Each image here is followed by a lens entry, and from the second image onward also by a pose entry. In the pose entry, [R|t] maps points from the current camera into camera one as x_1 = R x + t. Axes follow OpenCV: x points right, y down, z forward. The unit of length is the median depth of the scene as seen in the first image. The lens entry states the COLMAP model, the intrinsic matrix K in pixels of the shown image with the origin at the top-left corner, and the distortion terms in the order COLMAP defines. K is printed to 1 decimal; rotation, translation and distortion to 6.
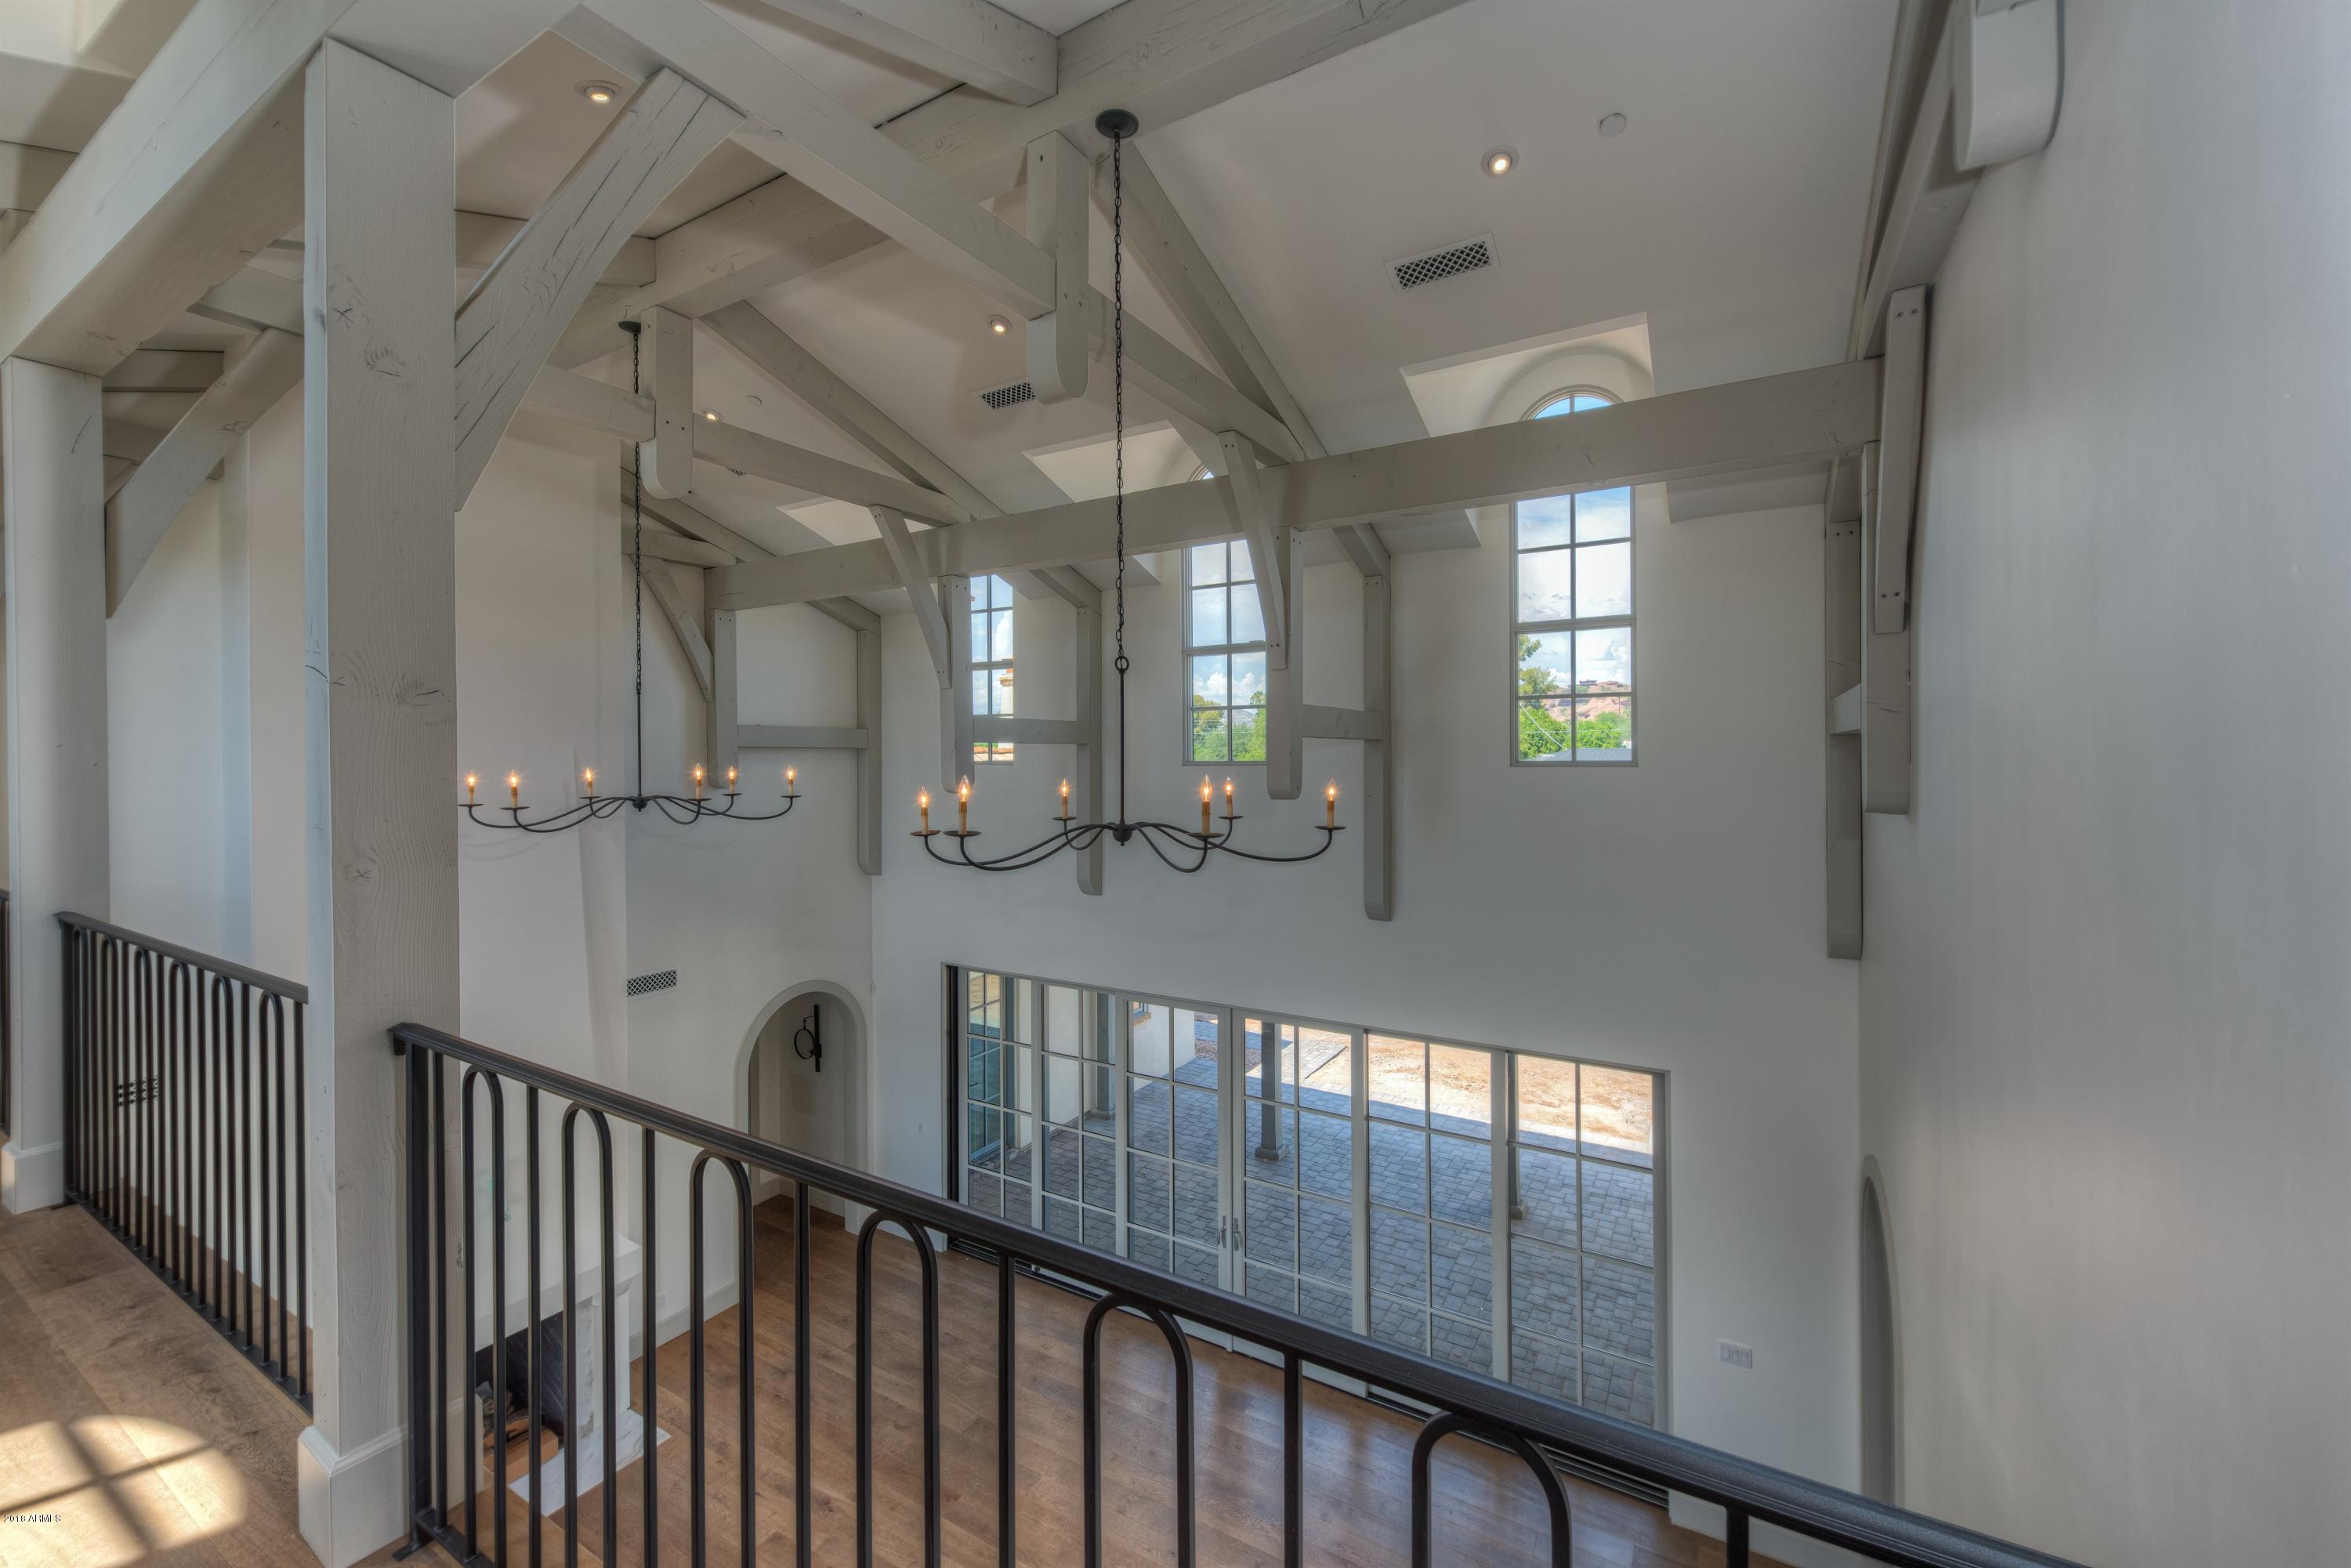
lens RADIAL K [[951.5, 0, 1169.5], [0, 951.5, 756.1], [0, 0, 1]] dist [0.001570, 0.000056]
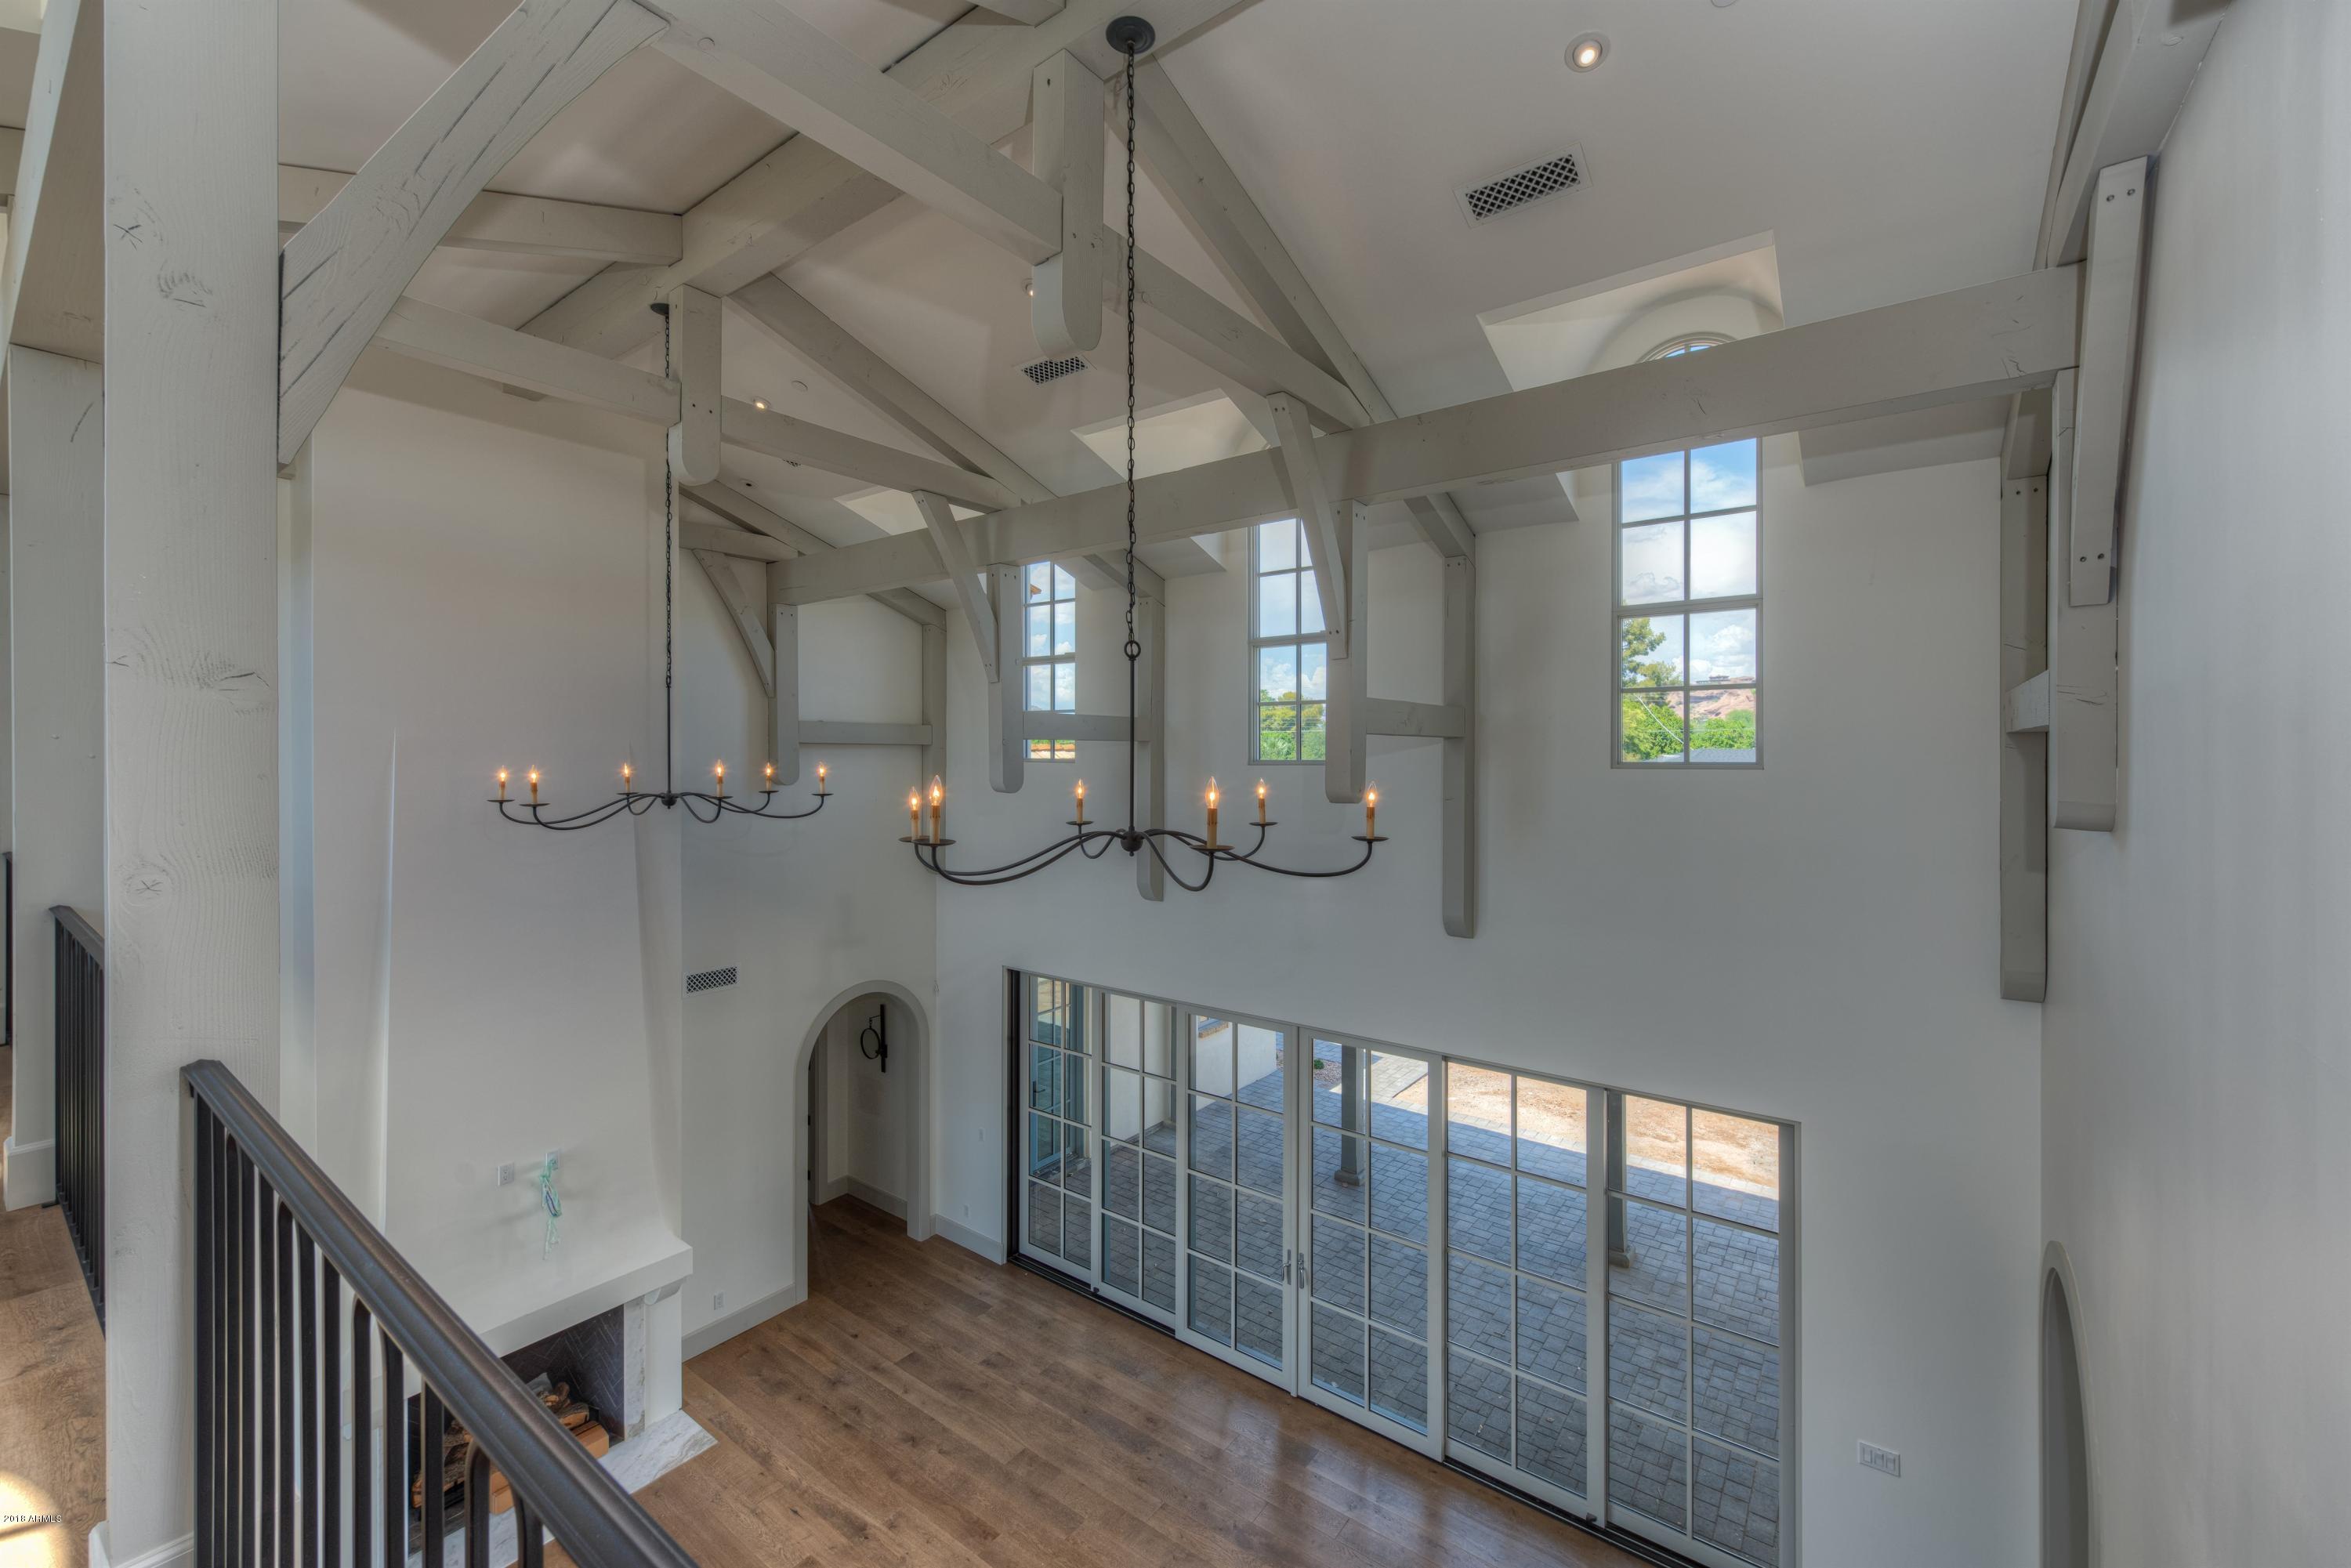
lens RADIAL K [[951.5, 0, 1169.5], [0, 951.5, 756.1], [0, 0, 1]] dist [0.001570, 0.000056]
pose [[0.993933, 0.005472, -0.109848, 0.045288], [-0.005288, 0.999984, 0.001967, -0.000053], [0.109857, -0.001374, 0.993946, 0.072111]]
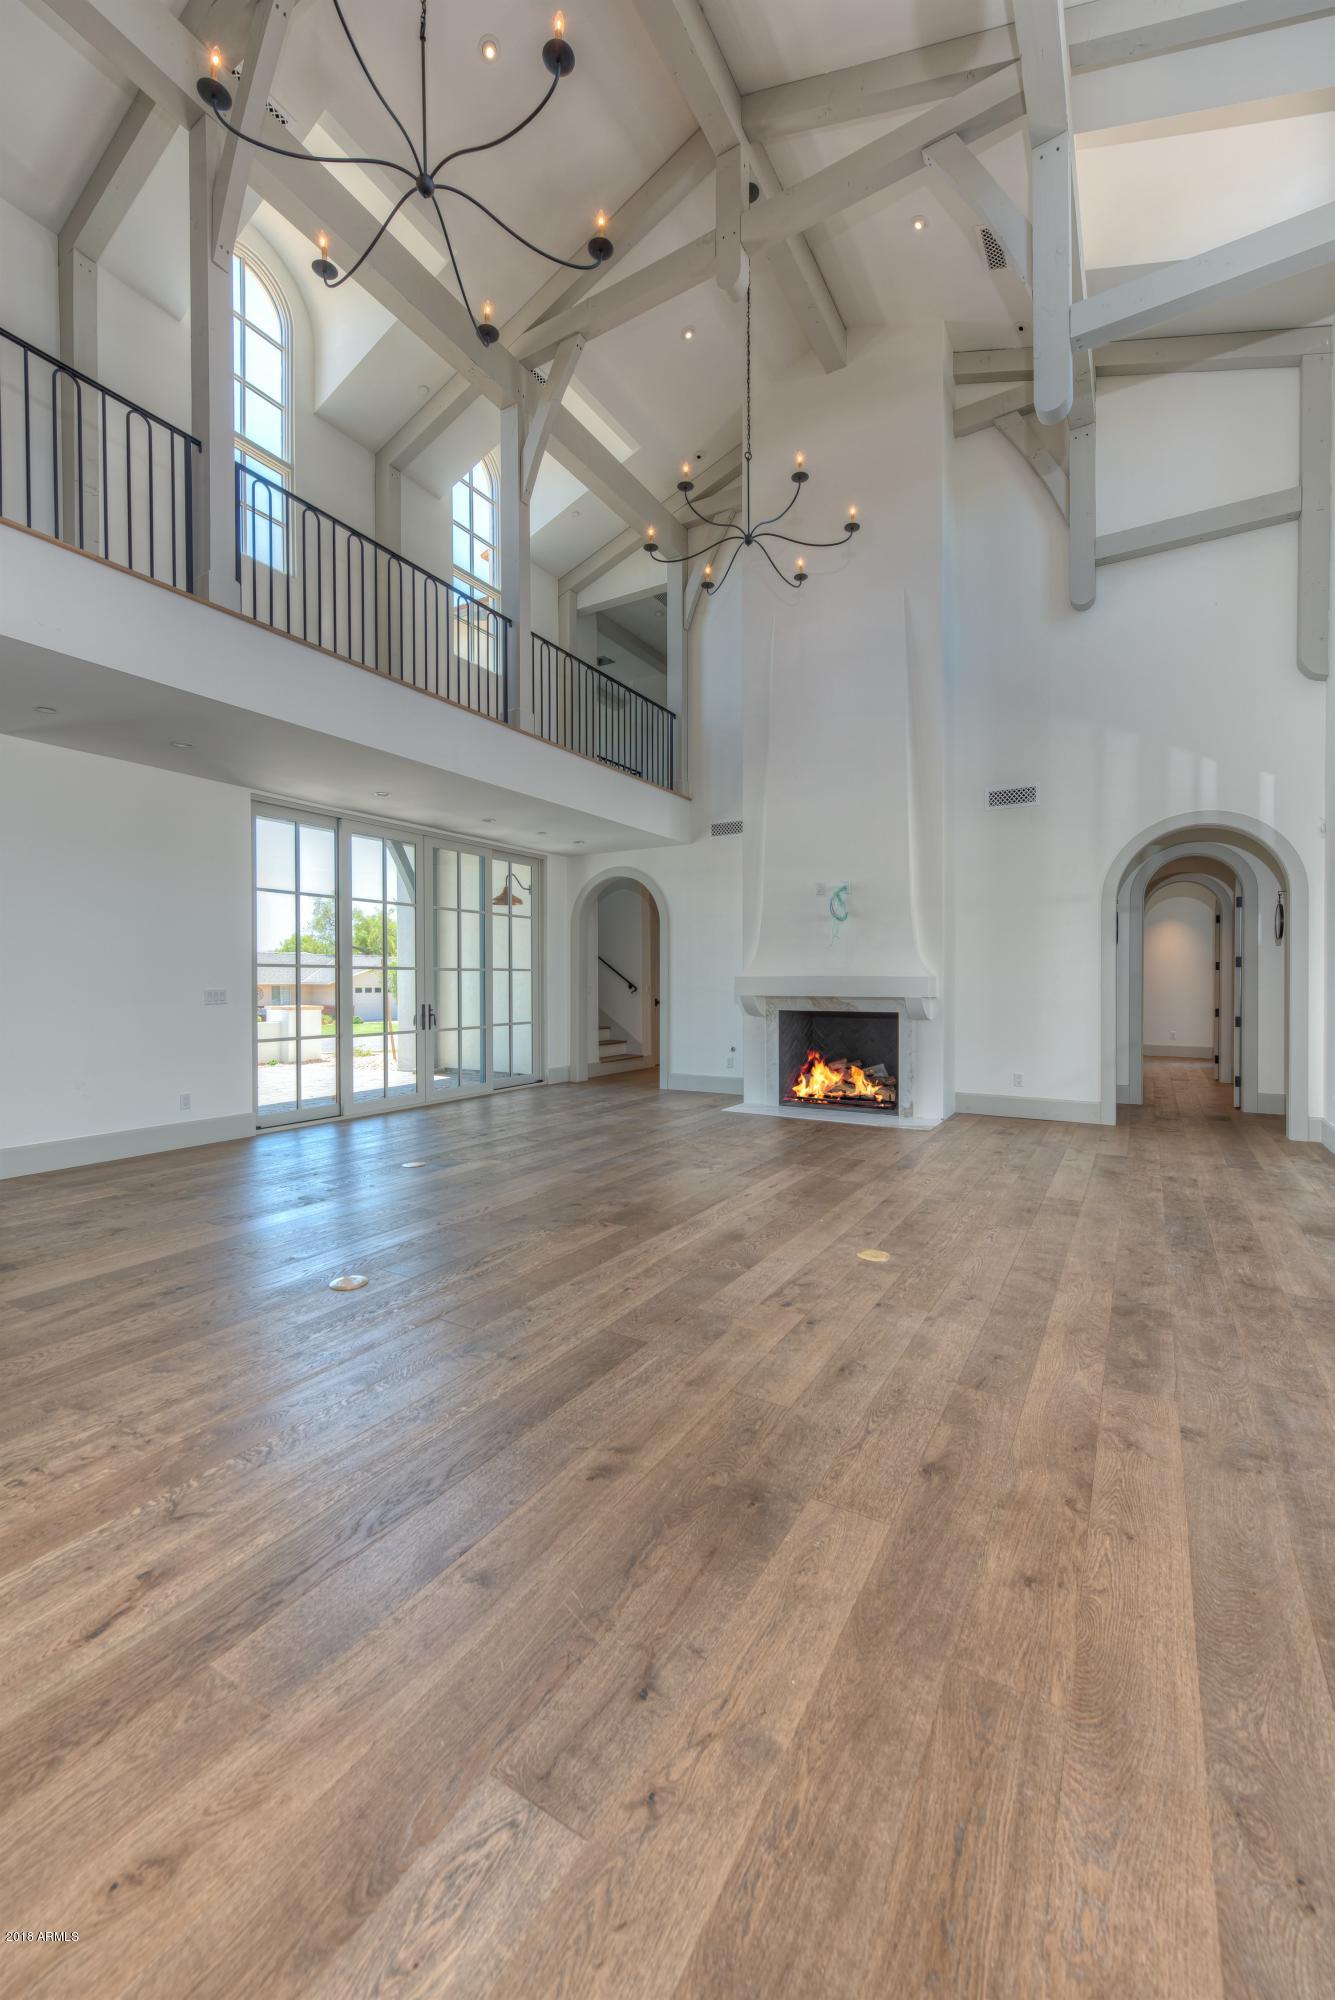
lens RADIAL K [[795.1, 0, 669.5], [0, 795.1, 977.3], [0, 0, 1]] dist [0.005895, 0.000066]
pose [[0.010792, 0.010082, -0.999891, 0.467415], [-0.002476, 0.999946, 0.010056, 0.506273], [0.999939, 0.002368, 0.010816, 0.655207]]
